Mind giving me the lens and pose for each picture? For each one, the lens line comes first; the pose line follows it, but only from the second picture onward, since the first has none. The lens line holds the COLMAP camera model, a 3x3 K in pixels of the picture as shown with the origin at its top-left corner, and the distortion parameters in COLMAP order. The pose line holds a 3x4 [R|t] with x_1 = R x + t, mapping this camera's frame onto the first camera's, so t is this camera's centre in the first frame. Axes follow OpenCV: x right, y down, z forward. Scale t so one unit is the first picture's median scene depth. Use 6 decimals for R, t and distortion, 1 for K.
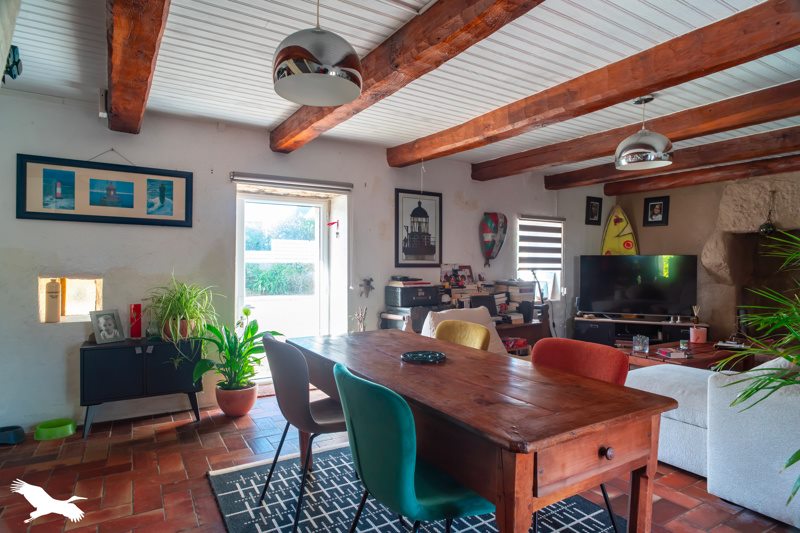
lens RADIAL K [[455.3, 0, 399.9], [0, 455.3, 265.7], [0, 0, 1]] dist [0.003070, 0.000943]
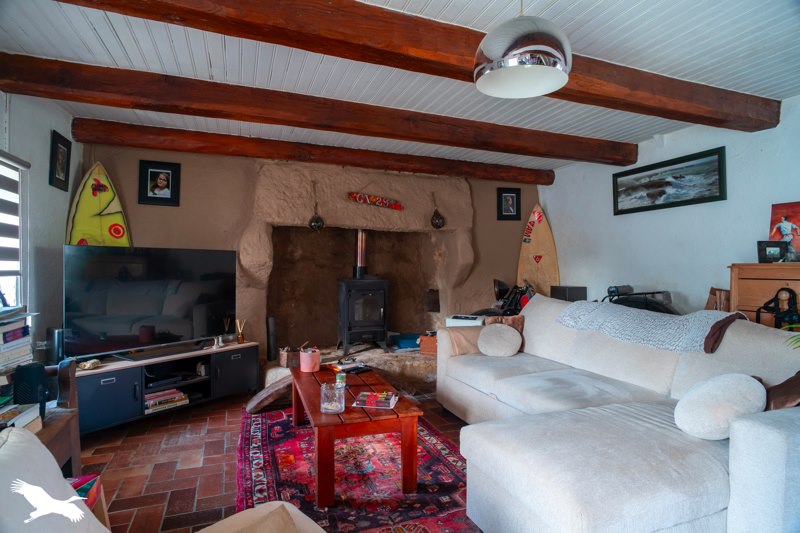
lens RADIAL K [[455.3, 0, 403.3], [0, 455.3, 267.7], [0, 0, 1]] dist [0.003070, 0.000943]
pose [[0.188468, -0.005190, 0.982066, -0.020071], [0.002776, 0.999985, 0.004752, 0.001080], [-0.982075, 0.001831, 0.188480, 0.538142]]
